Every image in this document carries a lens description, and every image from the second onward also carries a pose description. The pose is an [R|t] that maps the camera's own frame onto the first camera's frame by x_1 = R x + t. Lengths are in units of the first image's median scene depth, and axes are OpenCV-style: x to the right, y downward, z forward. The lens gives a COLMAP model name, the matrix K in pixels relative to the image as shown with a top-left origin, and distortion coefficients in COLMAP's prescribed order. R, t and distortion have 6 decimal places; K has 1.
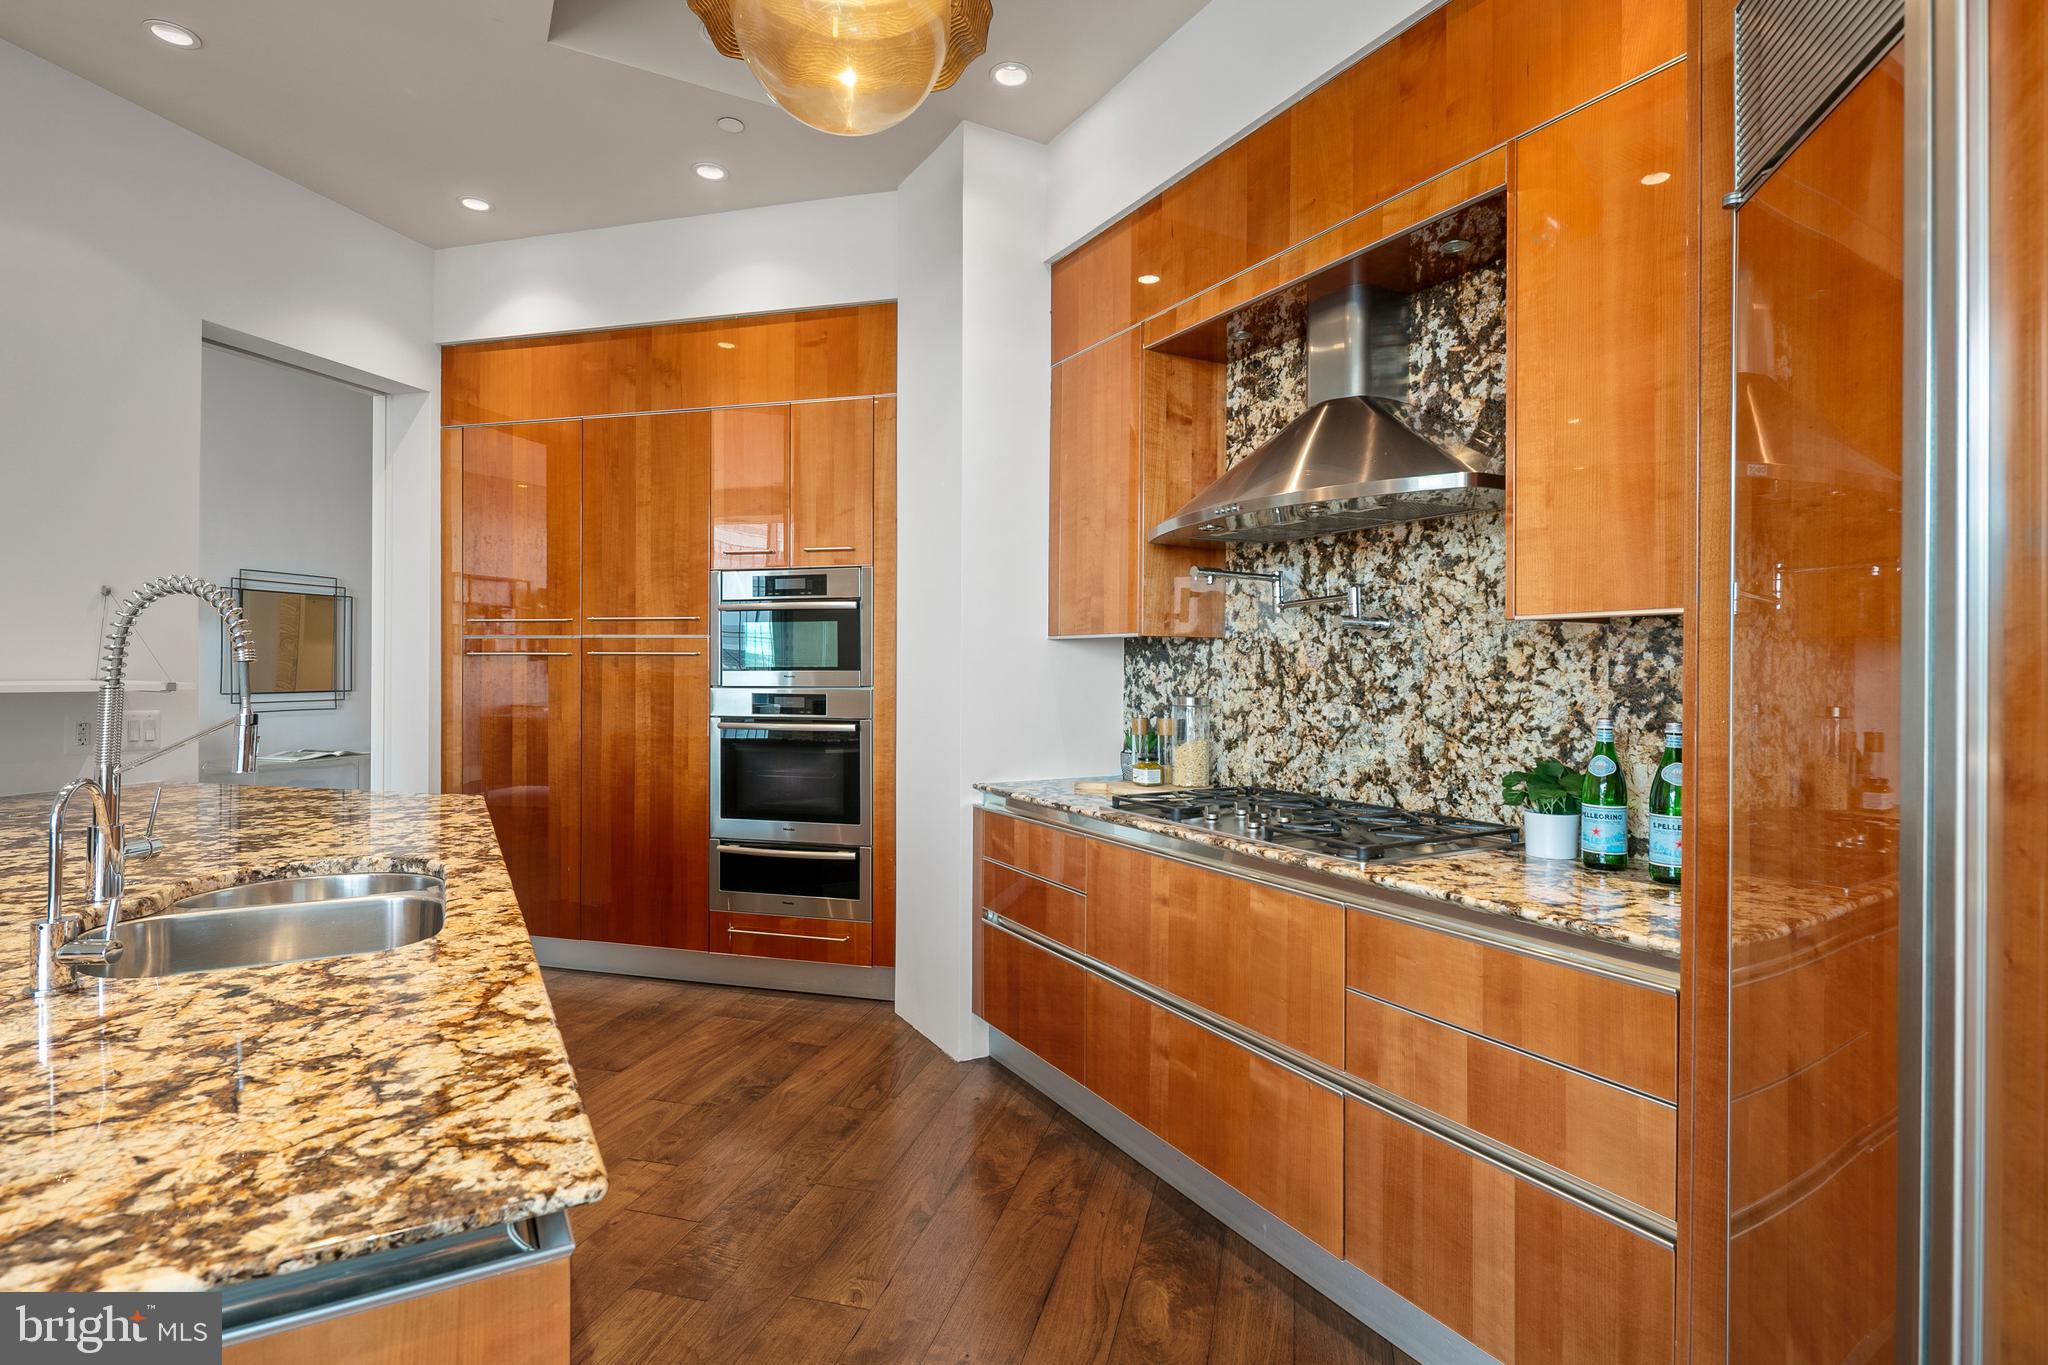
lens RADIAL K [[1007.7, 0, 1021.7], [0, 1007.7, 668.0], [0, 0, 1]] dist [0.002816, -0.005675]
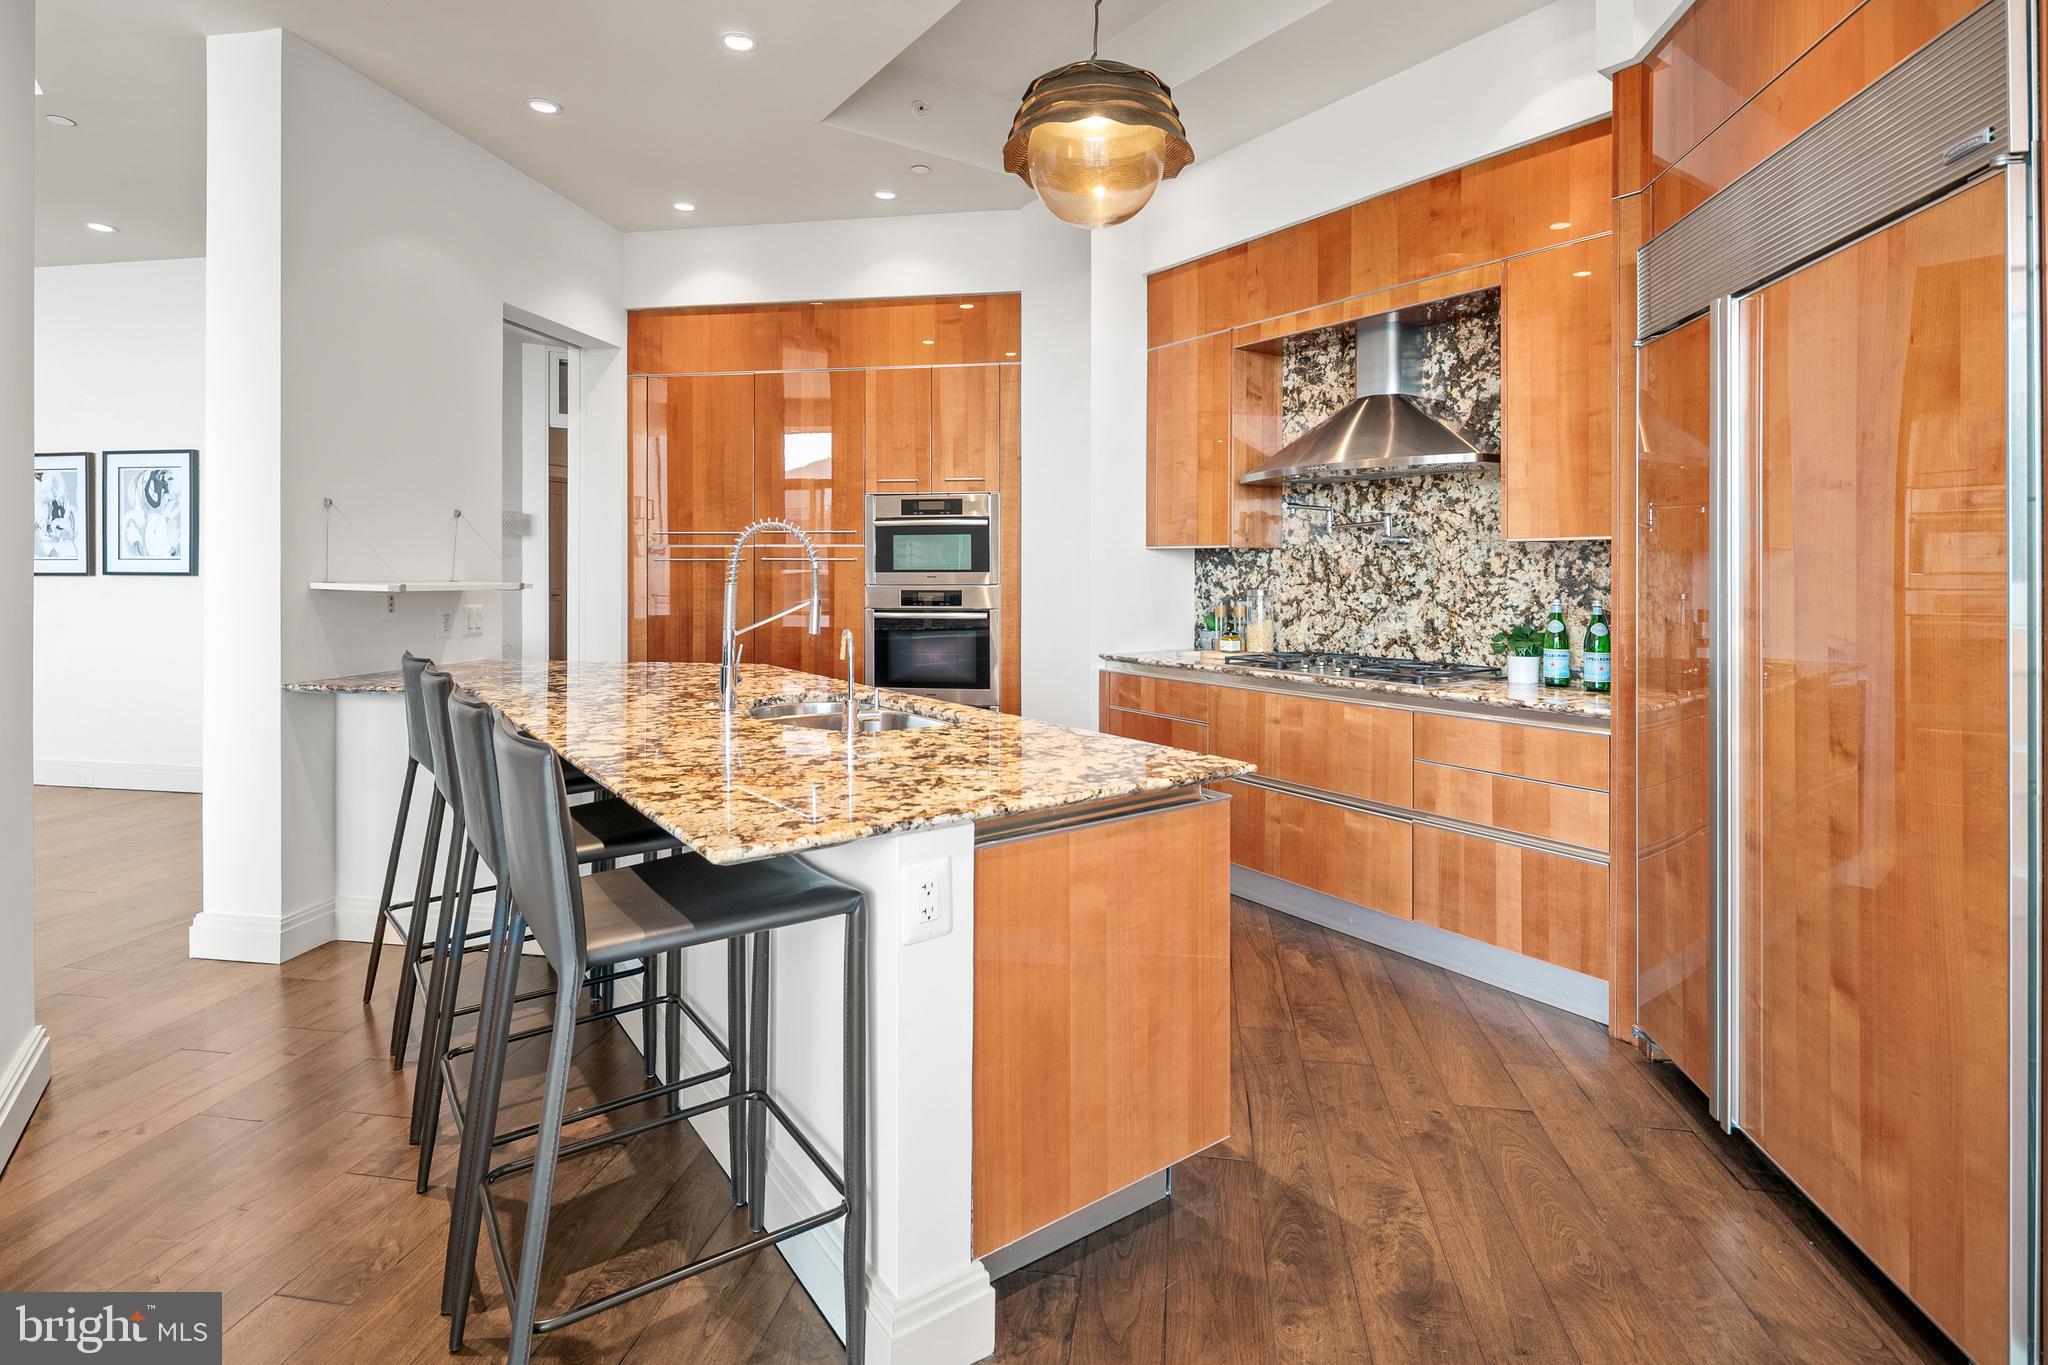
lens RADIAL K [[1006.8, 0, 1015.8], [0, 1006.8, 566.4], [0, 0, 1]] dist [0.001972, -0.005188]
pose [[0.995171, -0.003193, 0.098103, -0.379450], [0.003356, 0.999993, -0.001496, -0.004162], [-0.098097, 0.001818, 0.995175, -0.460946]]
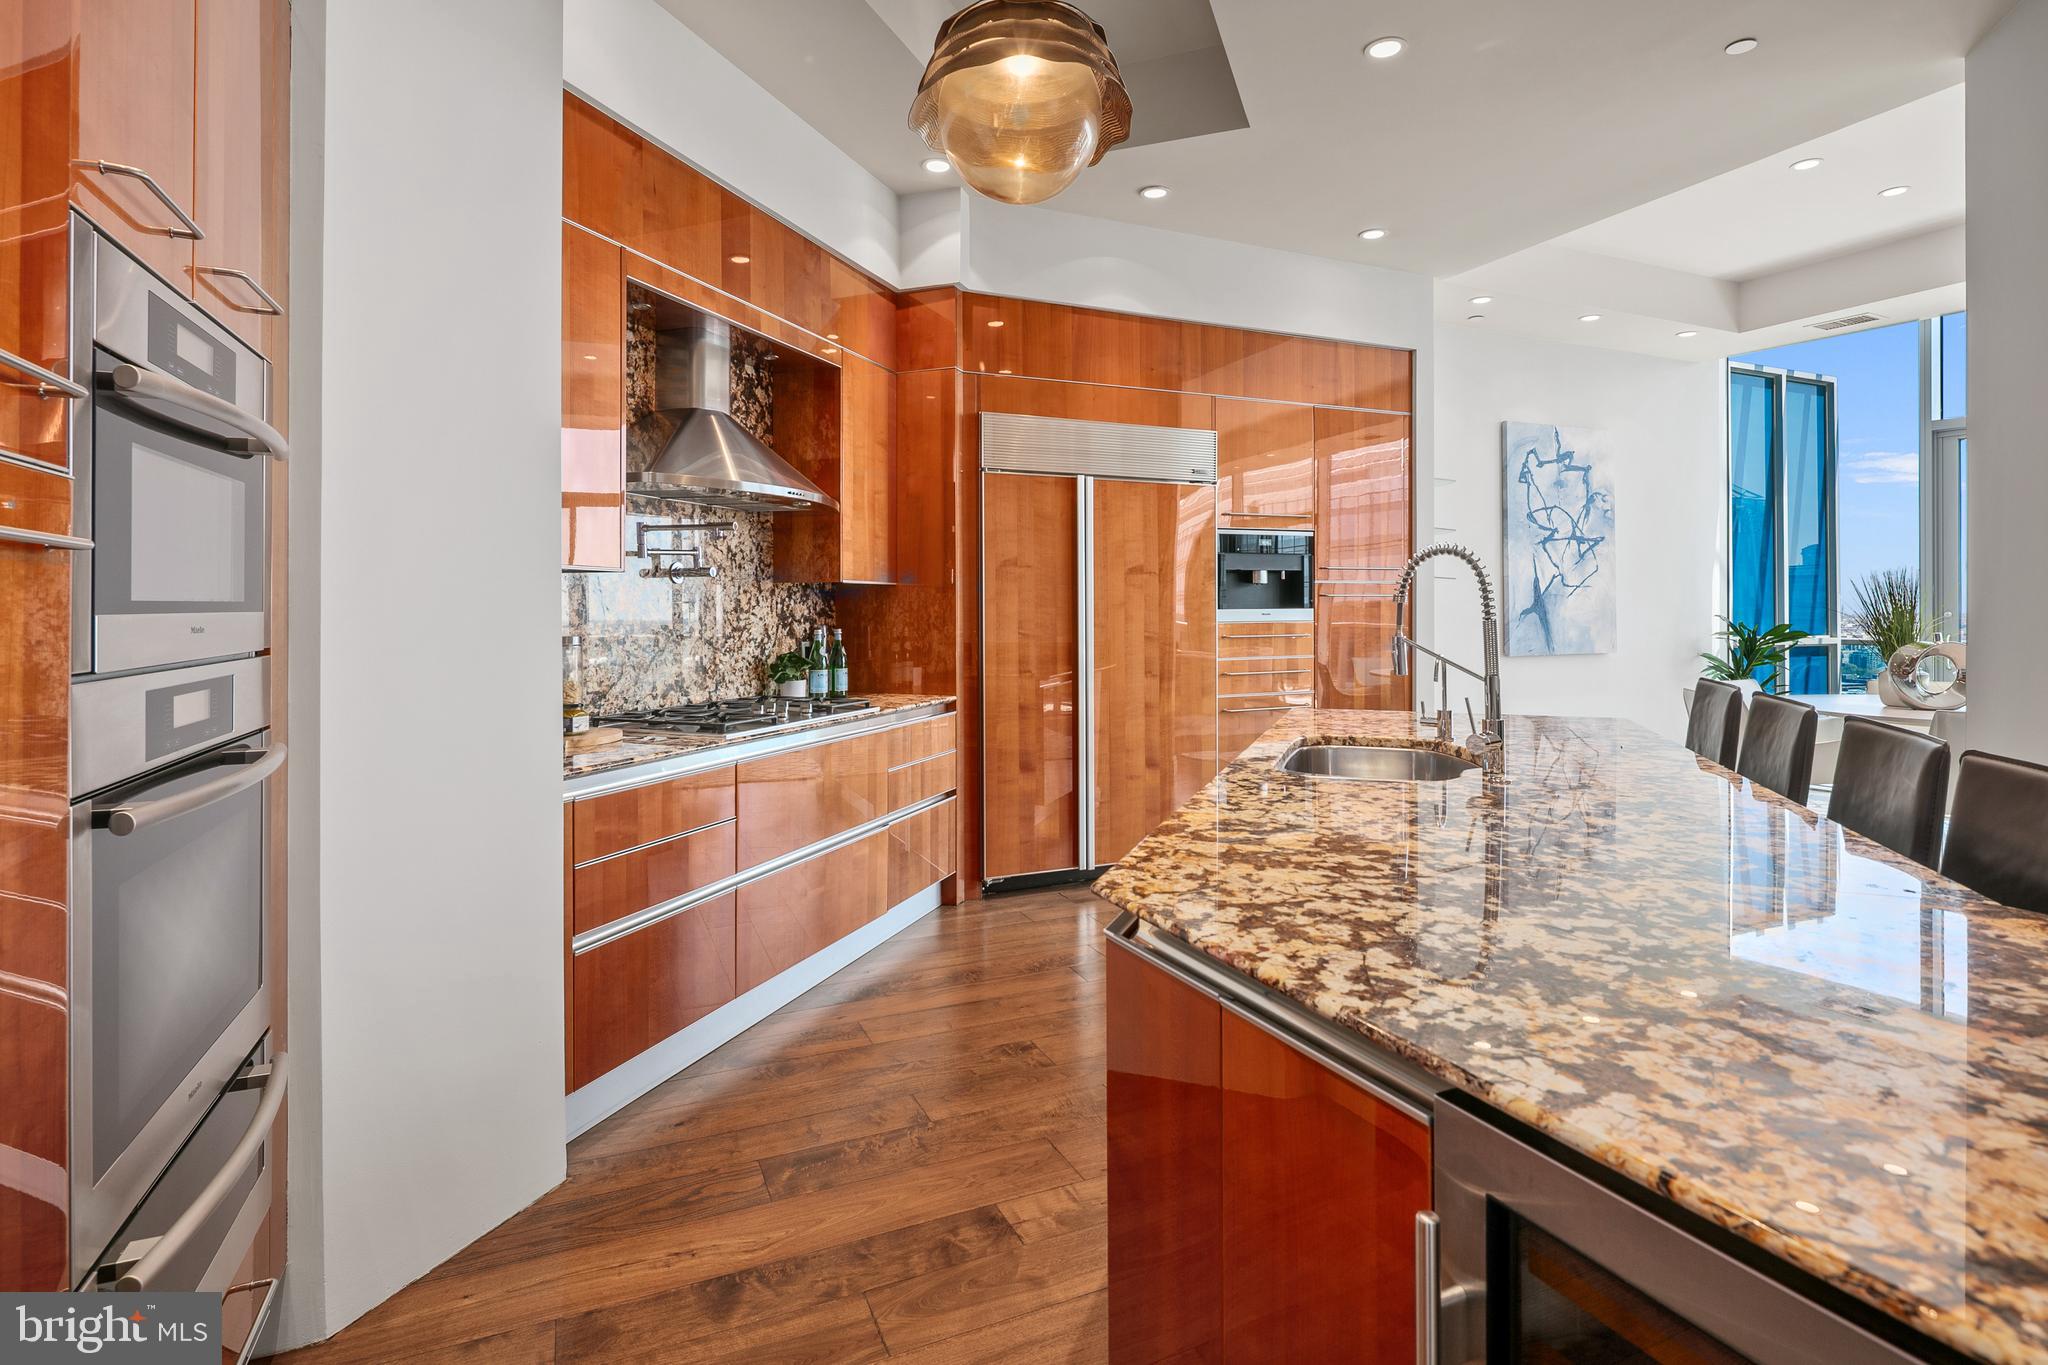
lens RADIAL K [[1000.9, 0, 1017.4], [0, 1000.9, 617.8], [0, 0, 1]] dist [0.002154, -0.000605]
pose [[-0.628628, -0.009242, 0.777651, -0.999310], [-0.000988, 0.999938, 0.011085, 0.001468], [-0.777705, 0.006200, -0.628598, 1.512341]]
